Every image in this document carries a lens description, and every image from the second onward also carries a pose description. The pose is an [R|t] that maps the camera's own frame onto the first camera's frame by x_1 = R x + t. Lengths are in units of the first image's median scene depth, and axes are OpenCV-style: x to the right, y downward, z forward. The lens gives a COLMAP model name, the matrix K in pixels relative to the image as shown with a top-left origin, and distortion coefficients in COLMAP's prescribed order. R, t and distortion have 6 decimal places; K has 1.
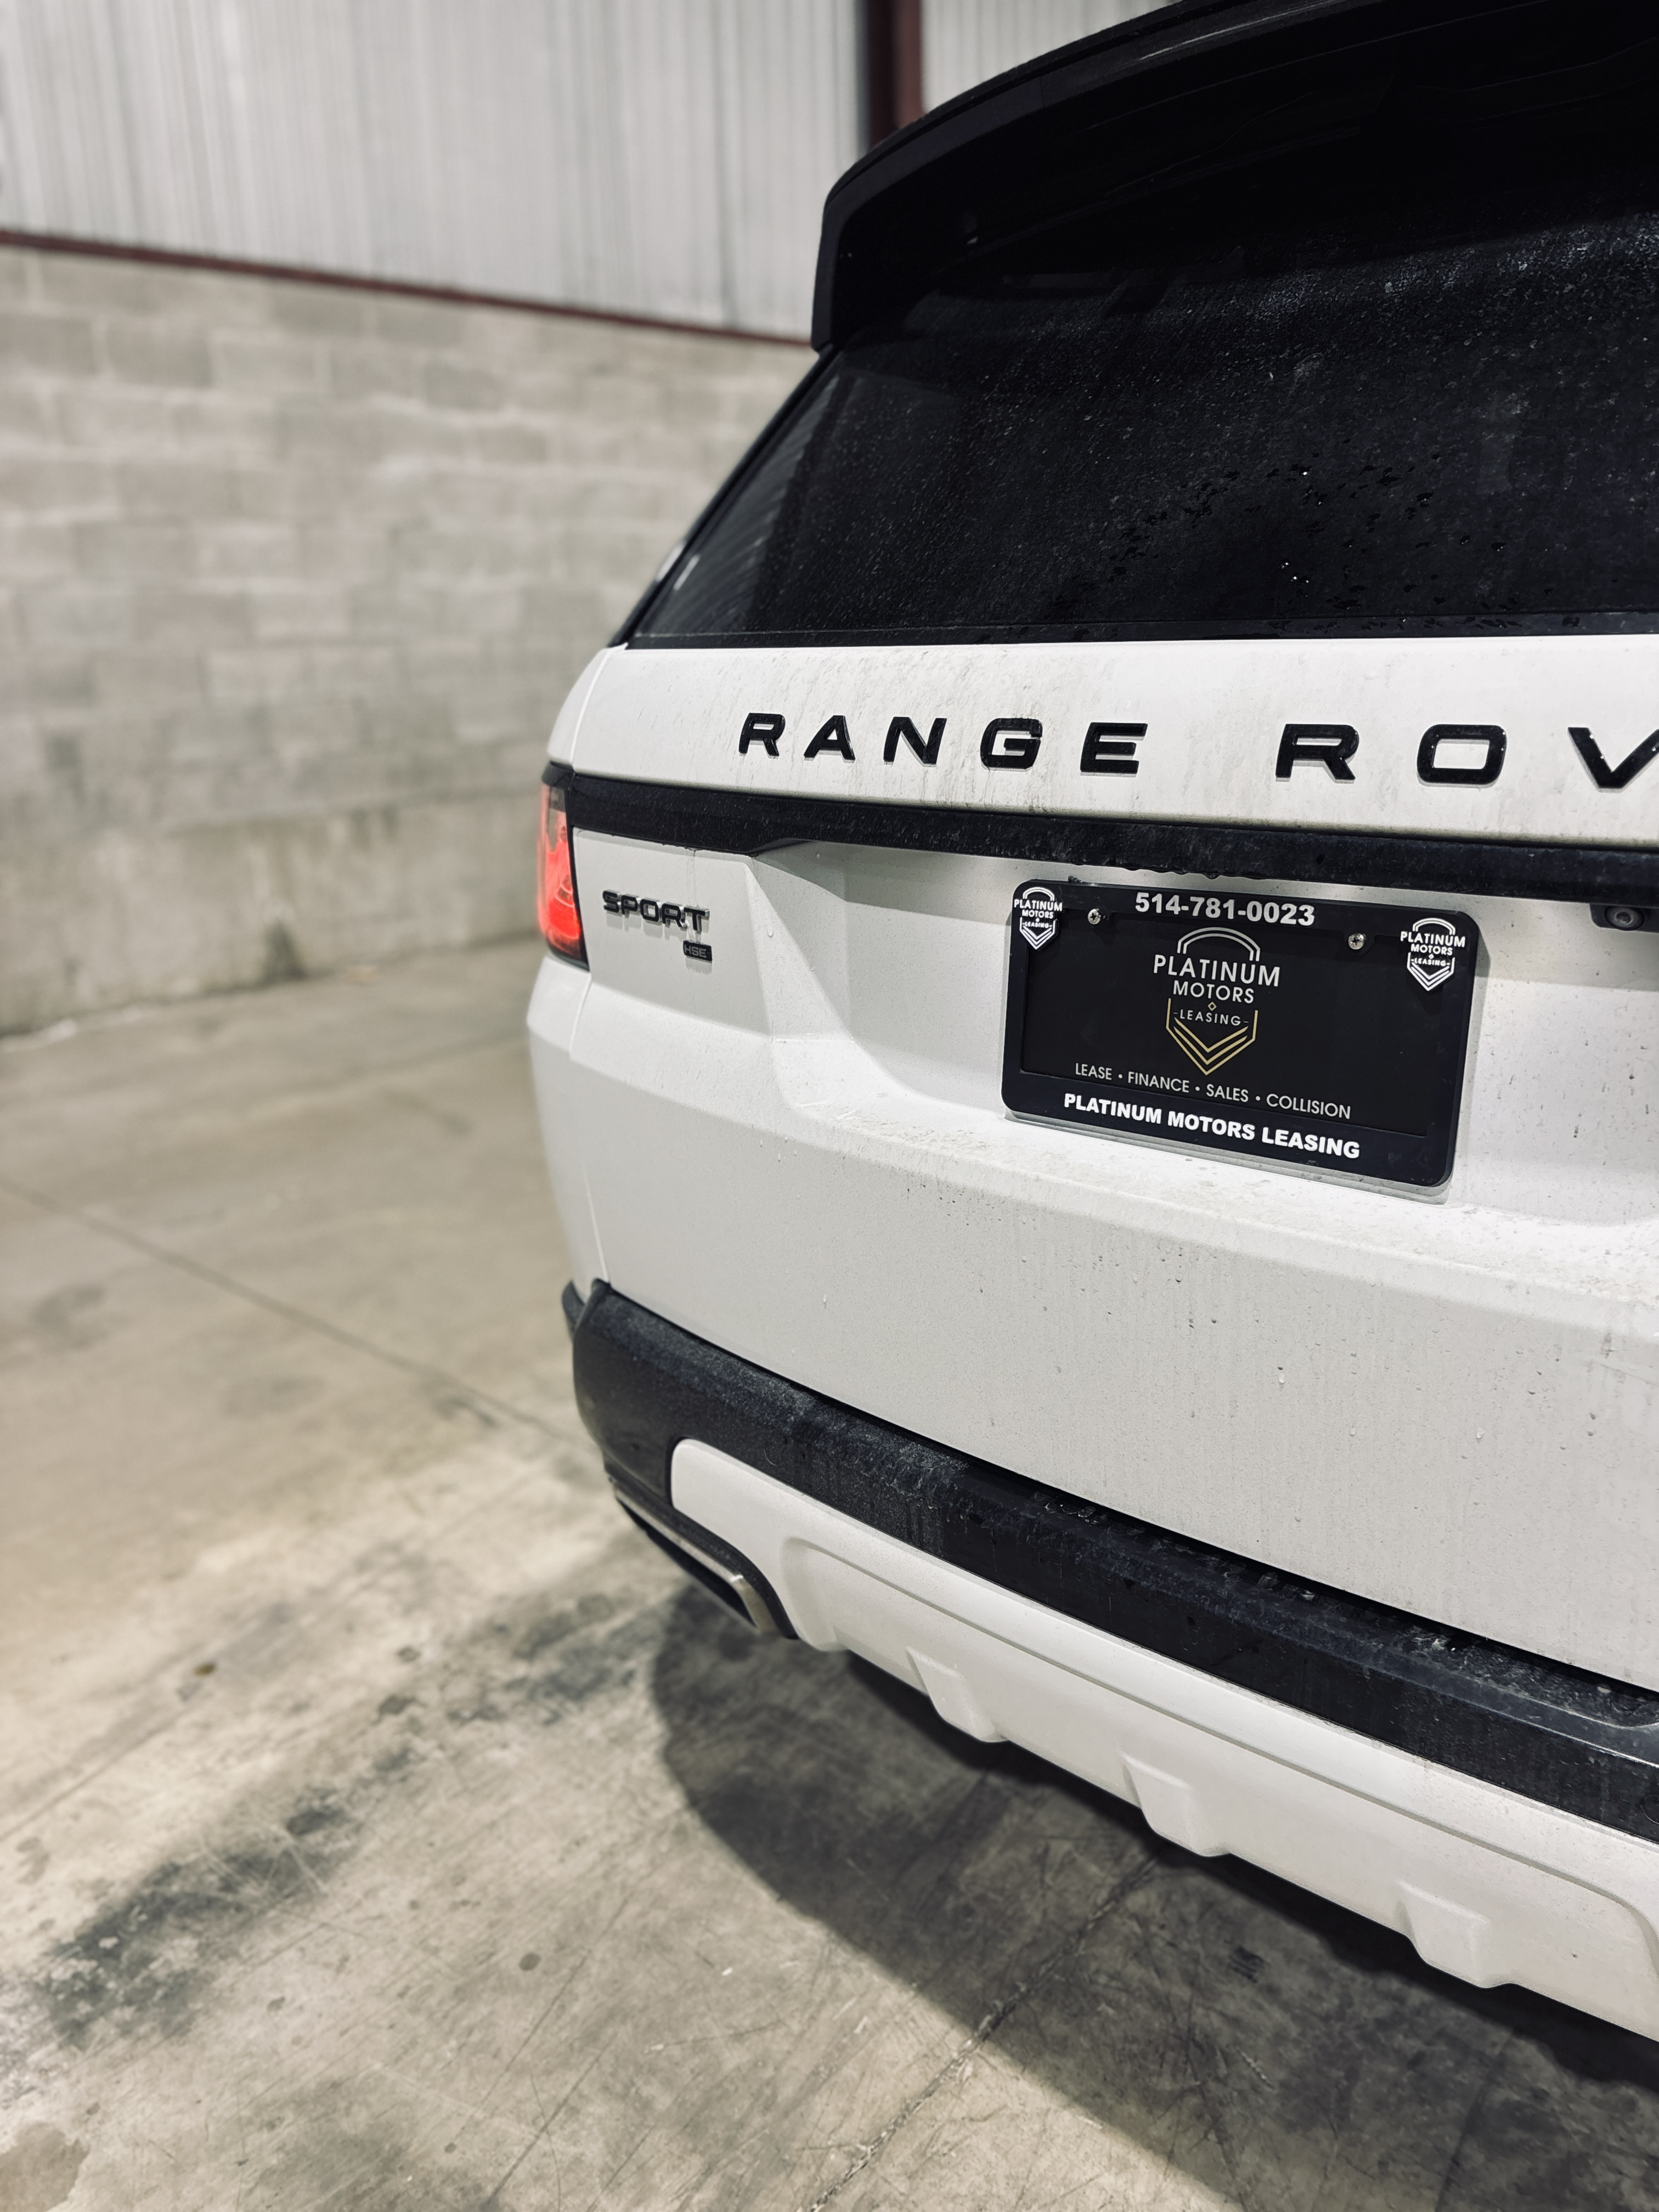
lens RADIAL K [[1686.7, 0, 829.5], [0, 1686.7, 1106.6], [0, 0, 1]] dist [-0.006123, -0.004677]
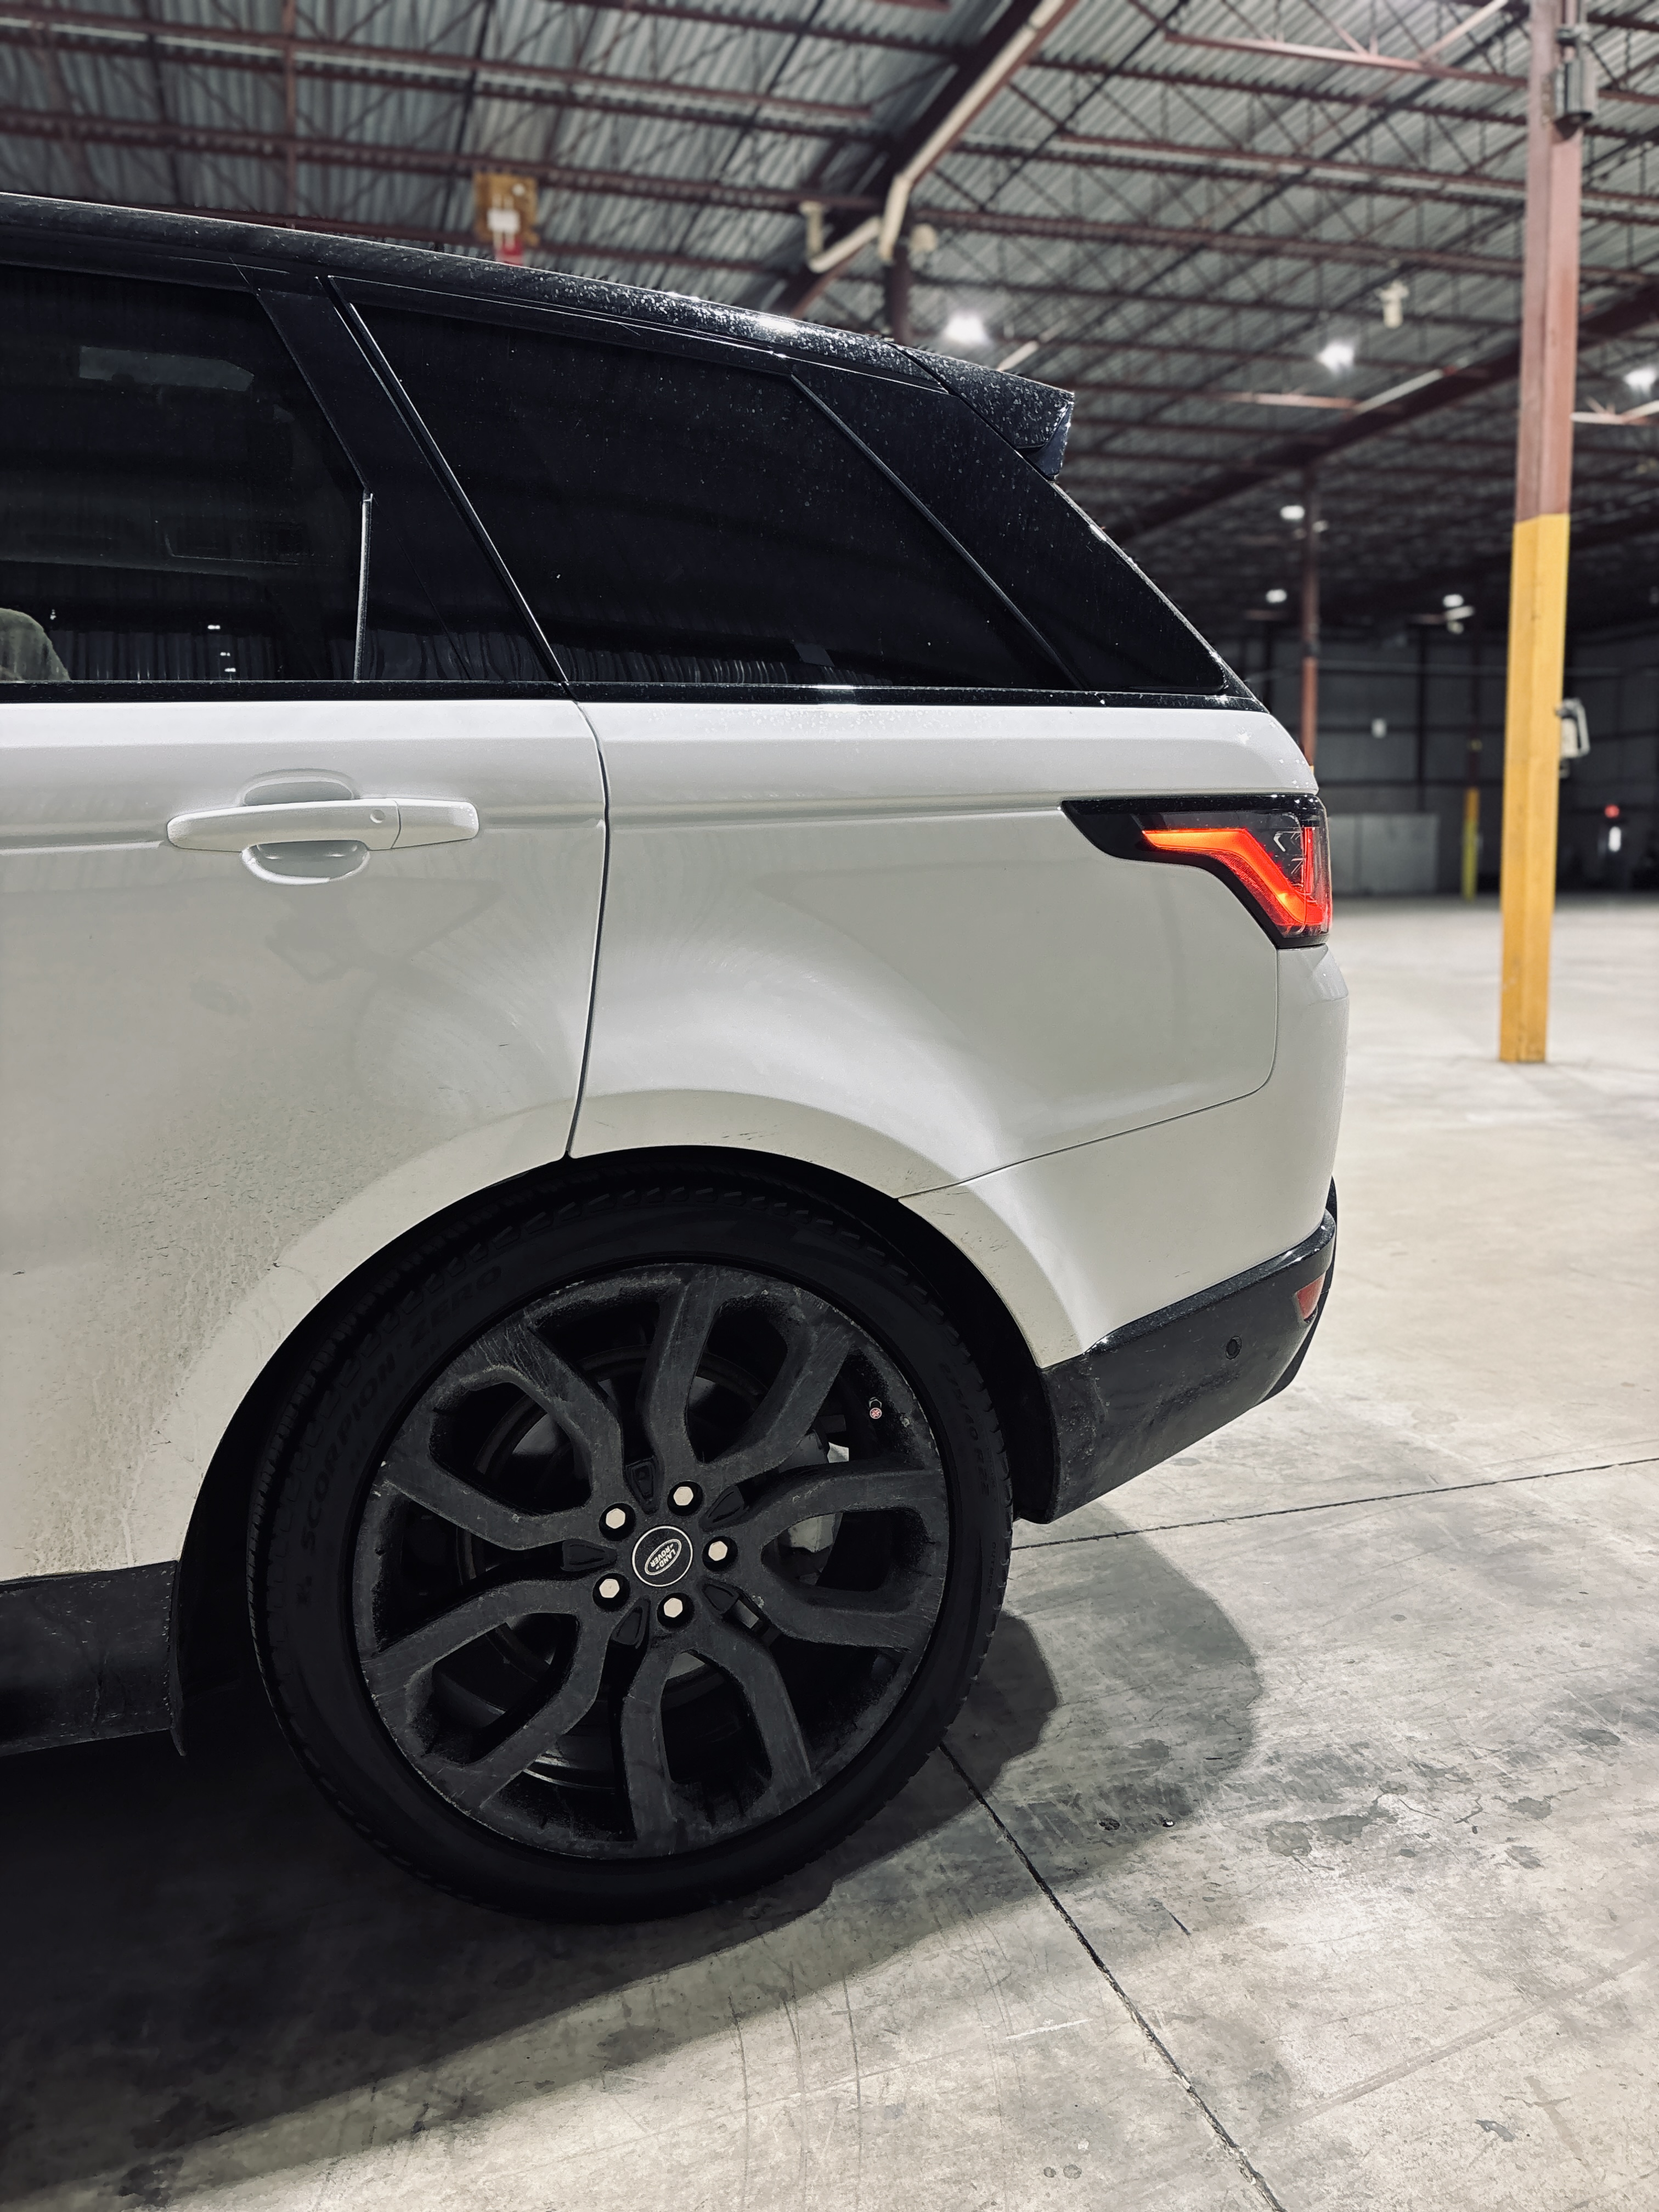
lens RADIAL K [[1686.7, 0, 829.2], [0, 1686.7, 1106.0], [0, 0, 1]] dist [-0.006123, -0.004677]
pose [[-0.856693, -0.021264, 0.515388, -0.393181], [0.190783, 0.915237, 0.354886, -0.393119], [-0.479249, 0.402355, -0.780020, 1.739256]]
